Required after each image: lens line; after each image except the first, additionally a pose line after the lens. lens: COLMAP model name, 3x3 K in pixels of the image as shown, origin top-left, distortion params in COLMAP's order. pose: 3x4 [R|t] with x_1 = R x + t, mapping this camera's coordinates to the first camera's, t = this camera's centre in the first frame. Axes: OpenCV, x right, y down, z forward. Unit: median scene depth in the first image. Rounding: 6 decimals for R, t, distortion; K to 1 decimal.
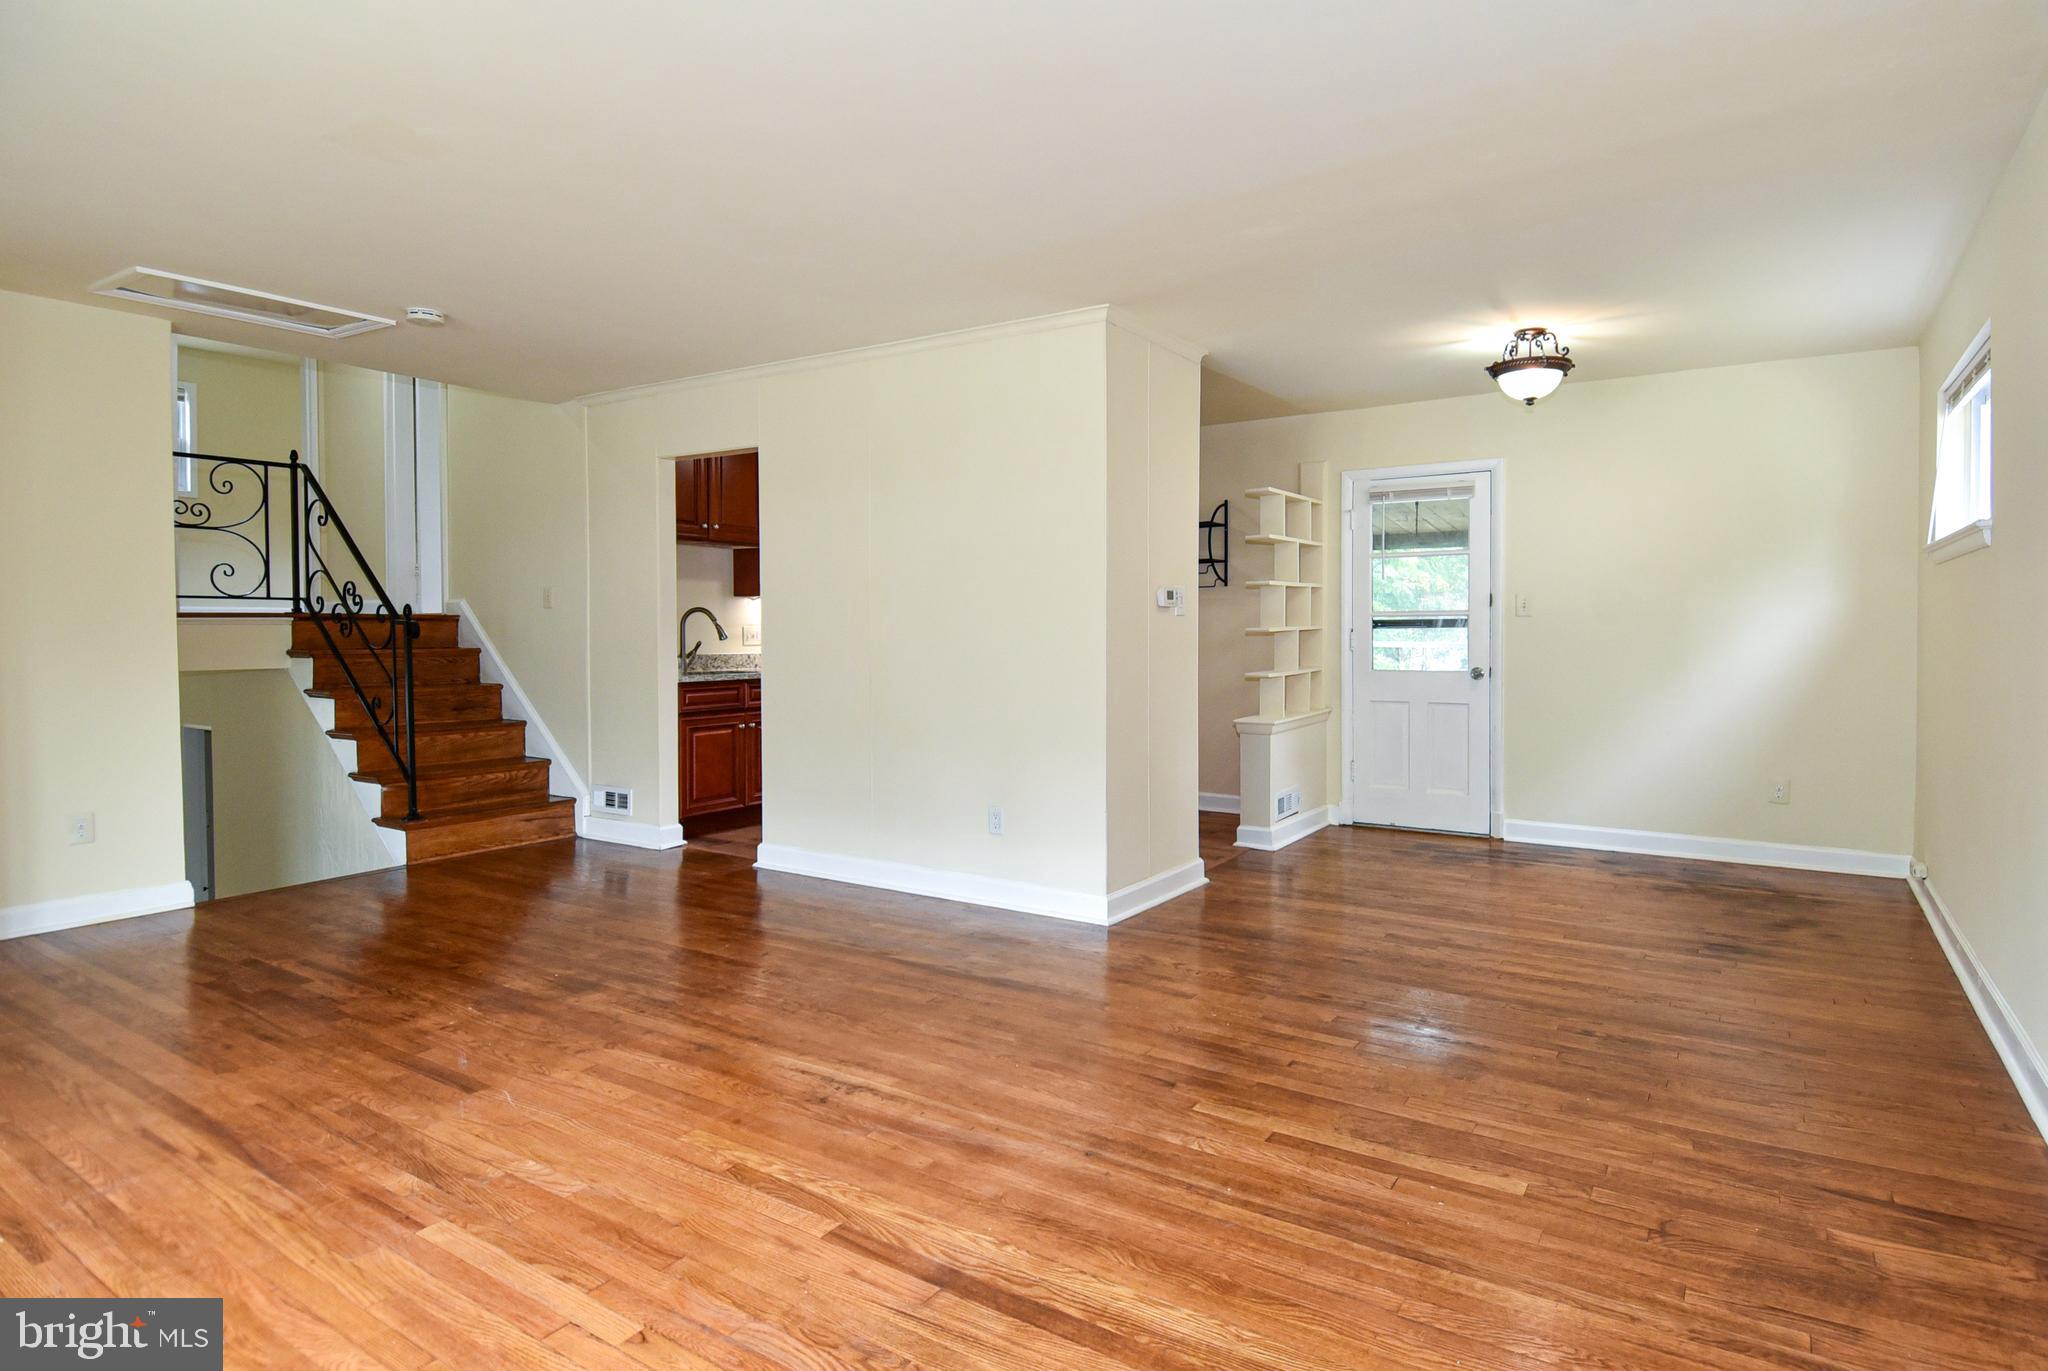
lens RADIAL K [[1204.7, 0, 1109.4], [0, 1204.7, 641.1], [0, 0, 1]] dist [0.035764, -0.049076]
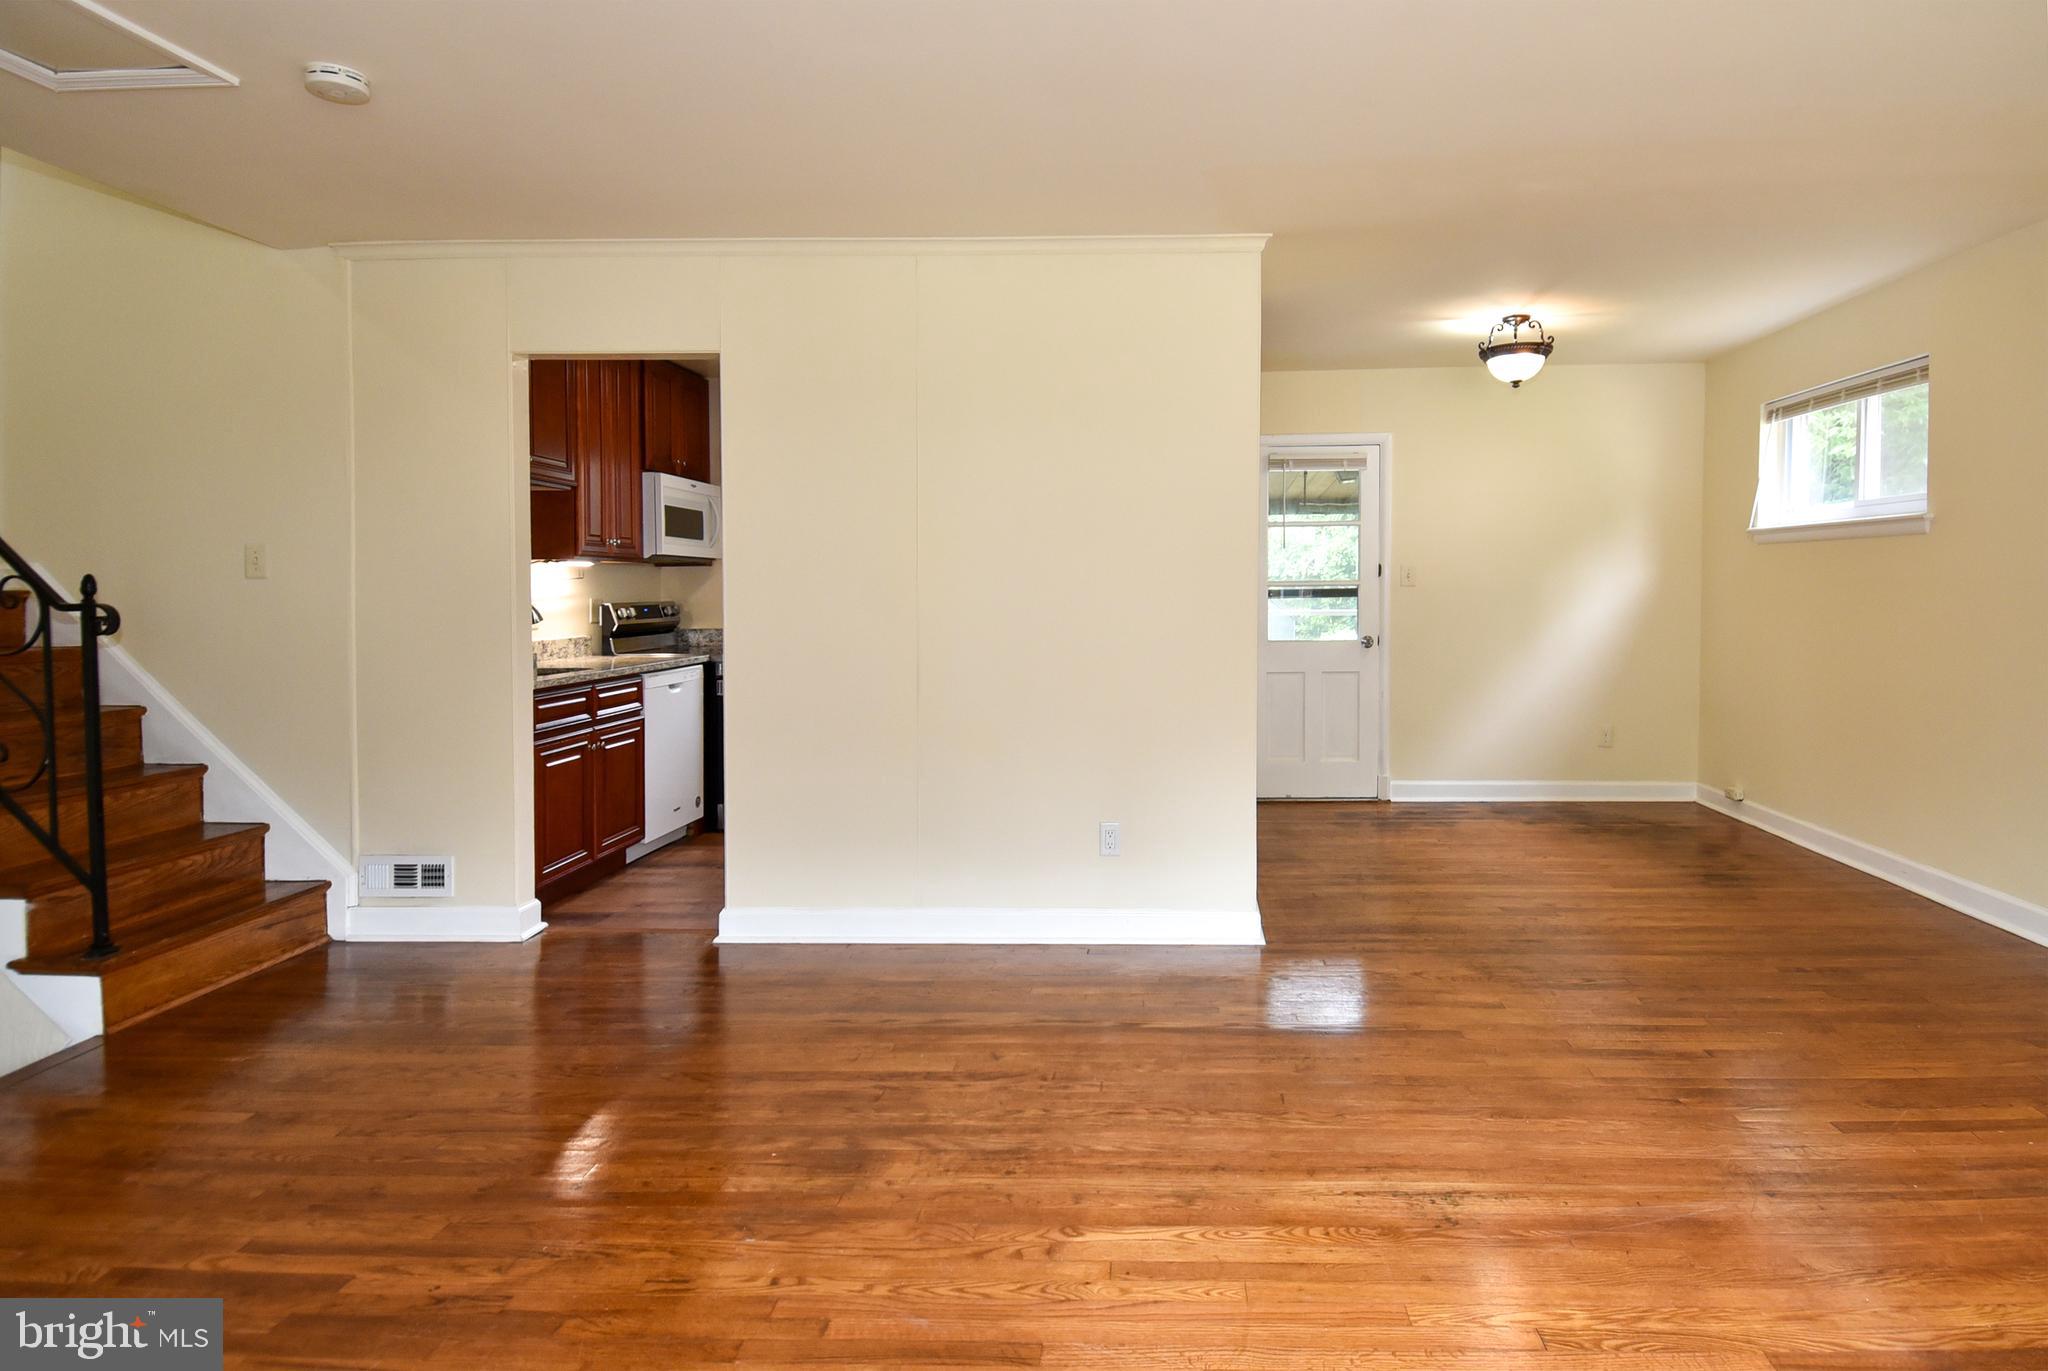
lens RADIAL K [[1232.6, 0, 1226.9], [0, 1232.6, 614.3], [0, 0, 1]] dist [0.039746, -0.037428]
pose [[0.843289, -0.016372, 0.537211, -0.448586], [0.010717, 0.999849, 0.013649, -0.015197], [-0.537354, -0.005752, 0.843337, 0.228990]]
